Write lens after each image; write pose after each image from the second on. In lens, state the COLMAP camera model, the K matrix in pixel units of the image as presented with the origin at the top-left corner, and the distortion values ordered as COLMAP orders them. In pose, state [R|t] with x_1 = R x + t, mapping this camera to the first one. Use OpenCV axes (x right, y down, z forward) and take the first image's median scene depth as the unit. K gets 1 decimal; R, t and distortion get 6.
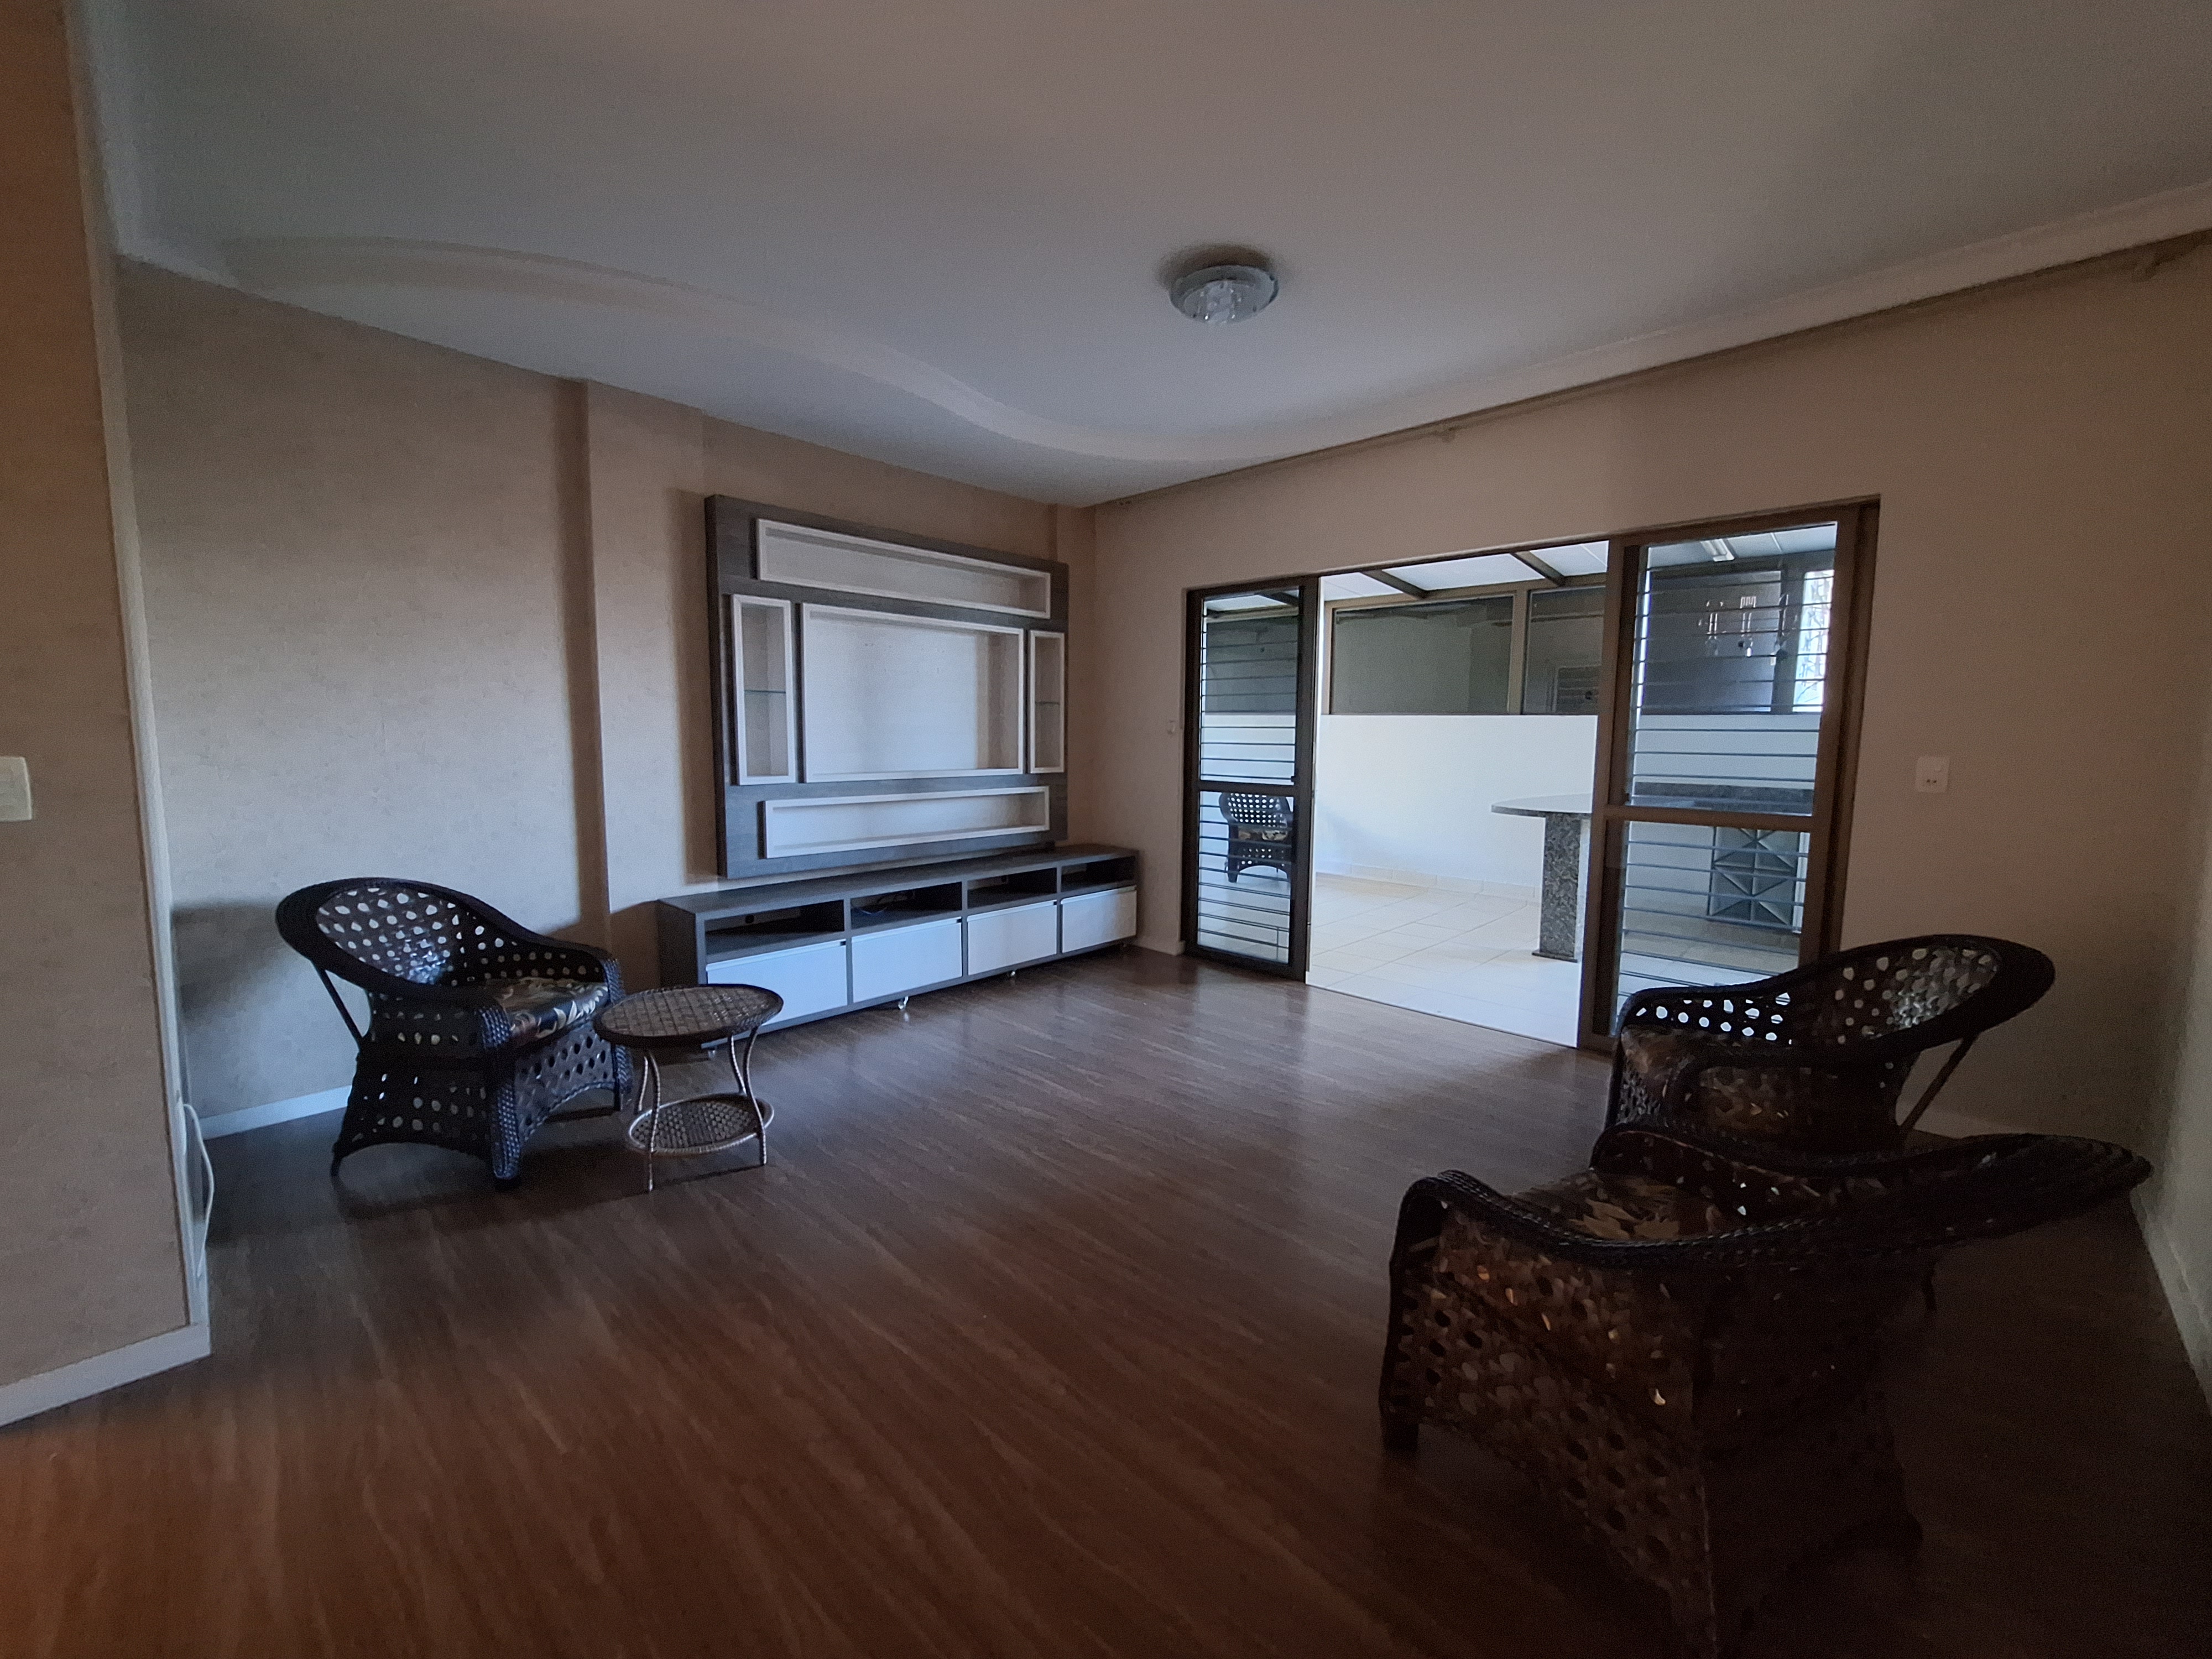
lens RADIAL K [[887.7, 0, 1100.7], [0, 887.7, 817.2], [0, 0, 1]] dist [0.000744, 0.000009]
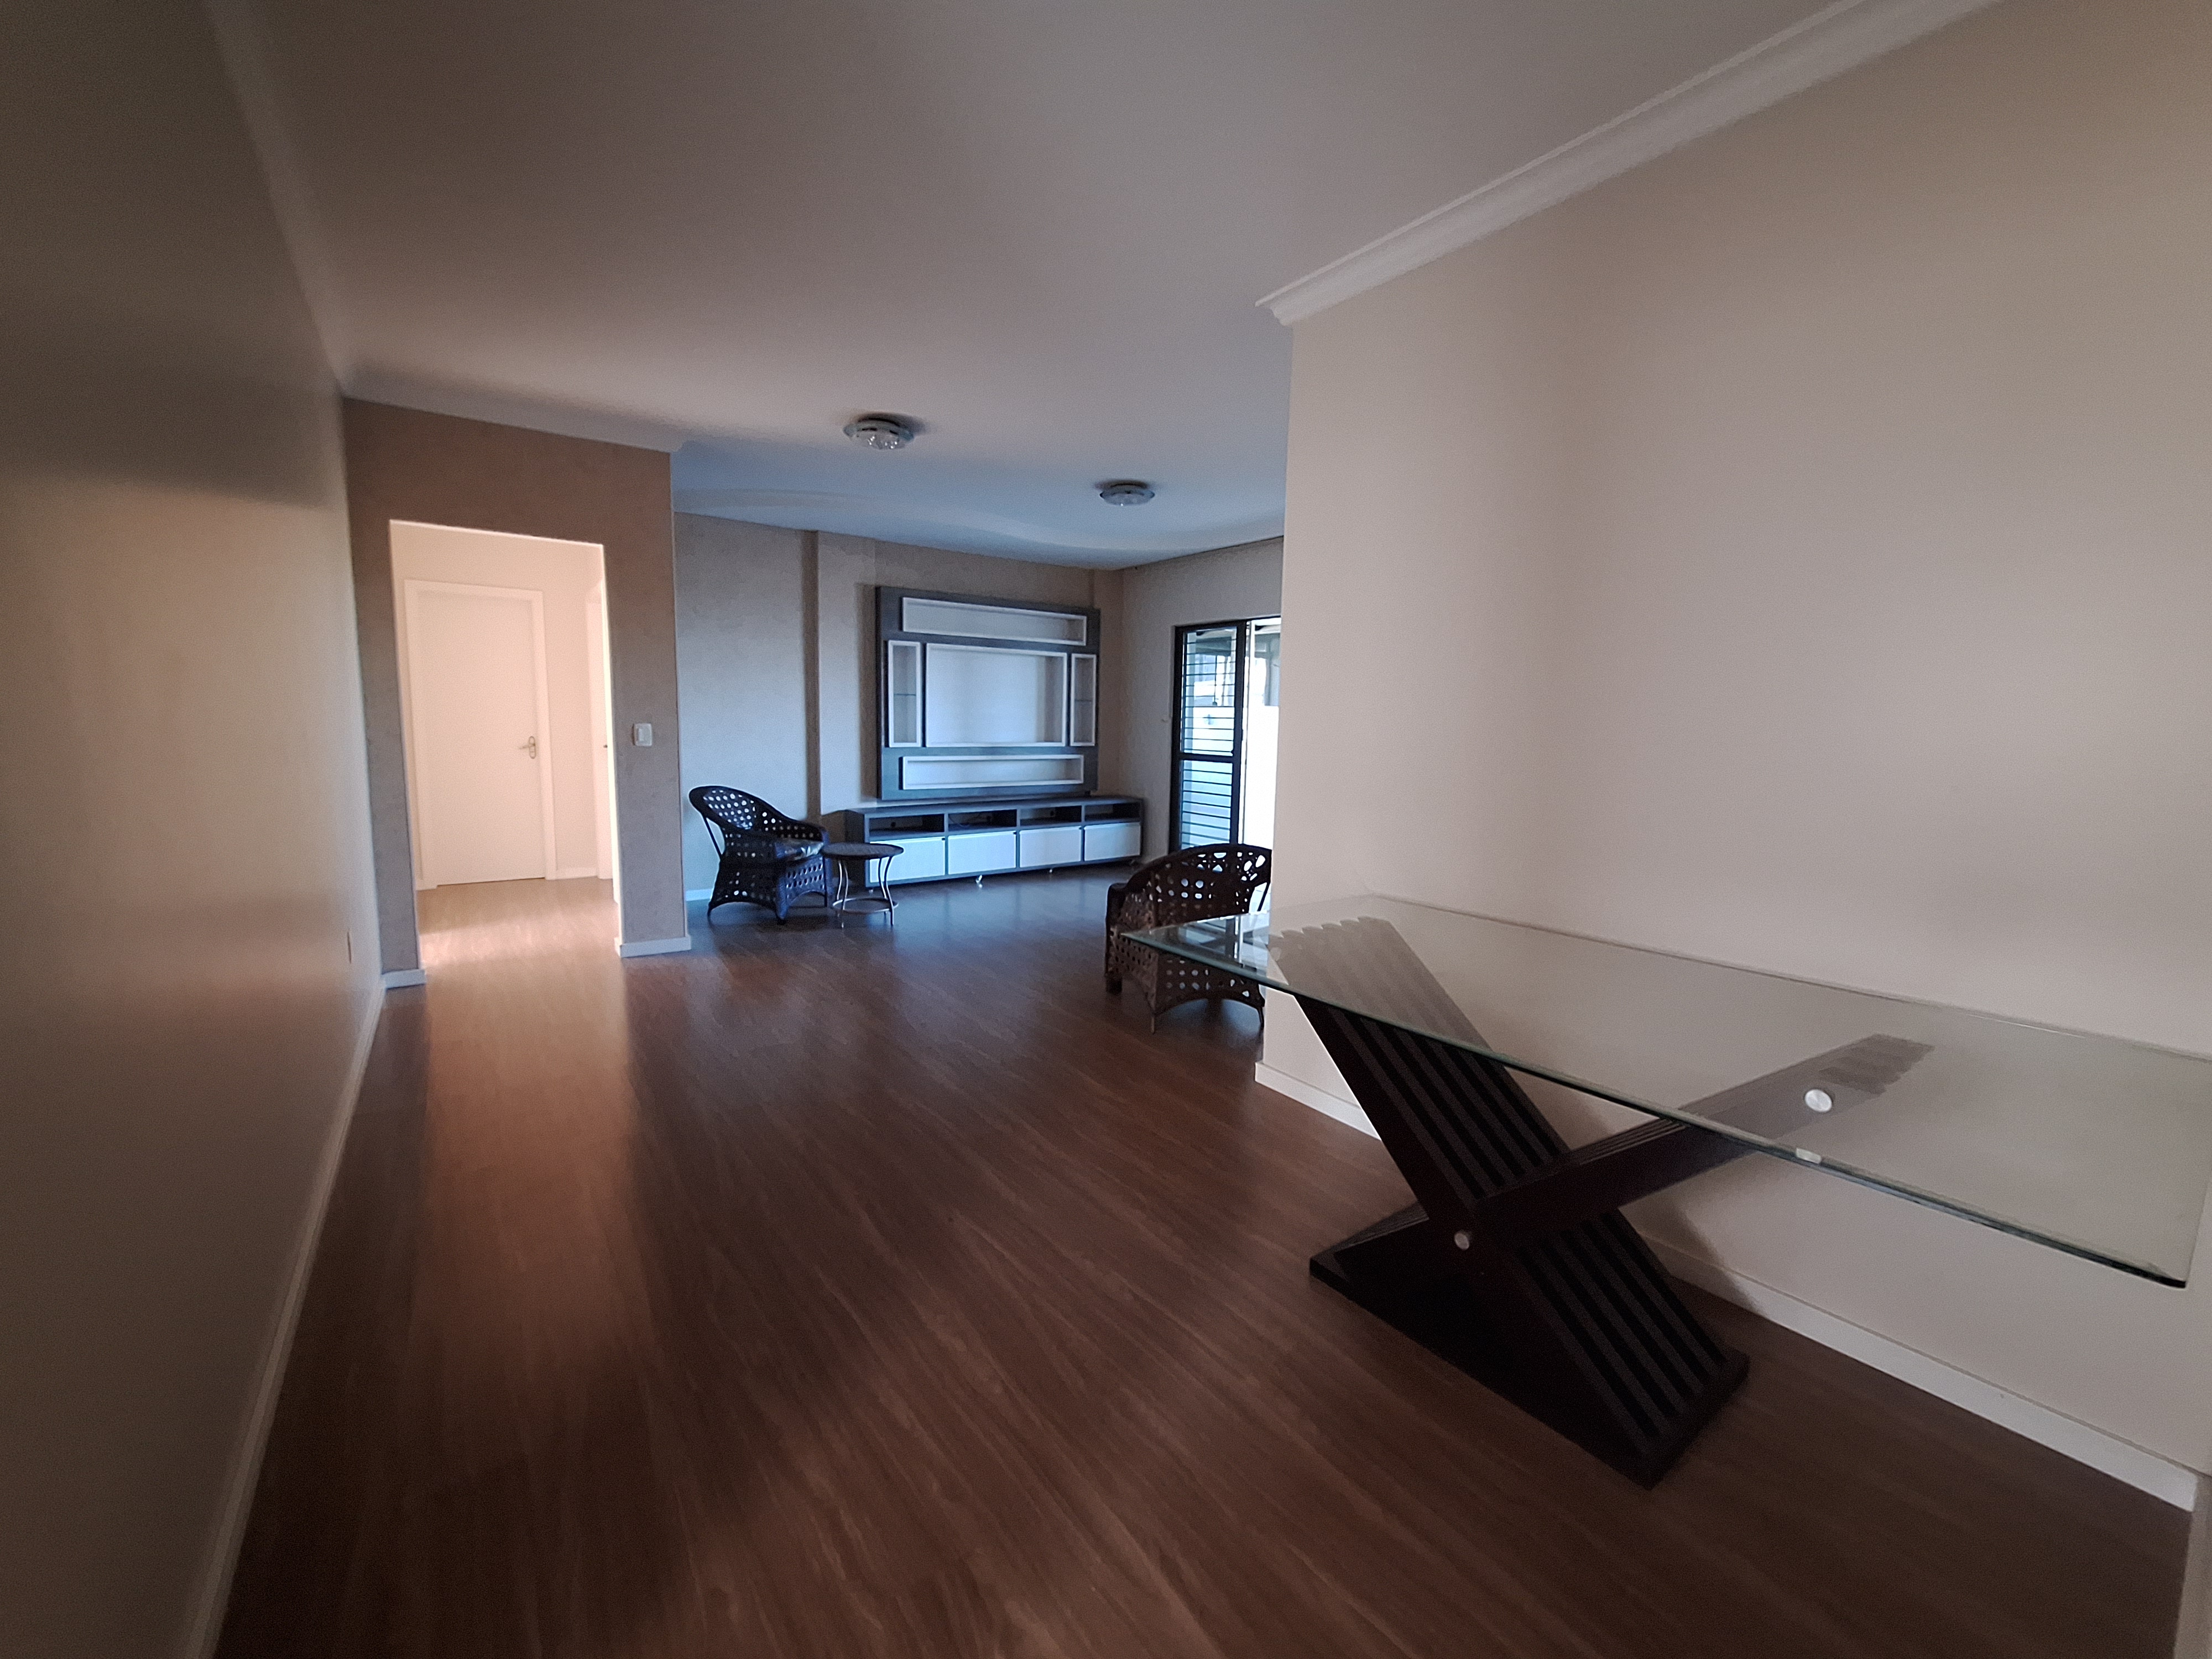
lens RADIAL K [[887.7, 0, 1100.7], [0, 887.7, 817.2], [0, 0, 1]] dist [0.000744, 0.000009]
pose [[0.985095, 0.029569, -0.169452, 0.304222], [-0.027017, 0.999484, 0.017347, 0.059241], [0.169878, -0.012511, 0.985386, -0.659453]]
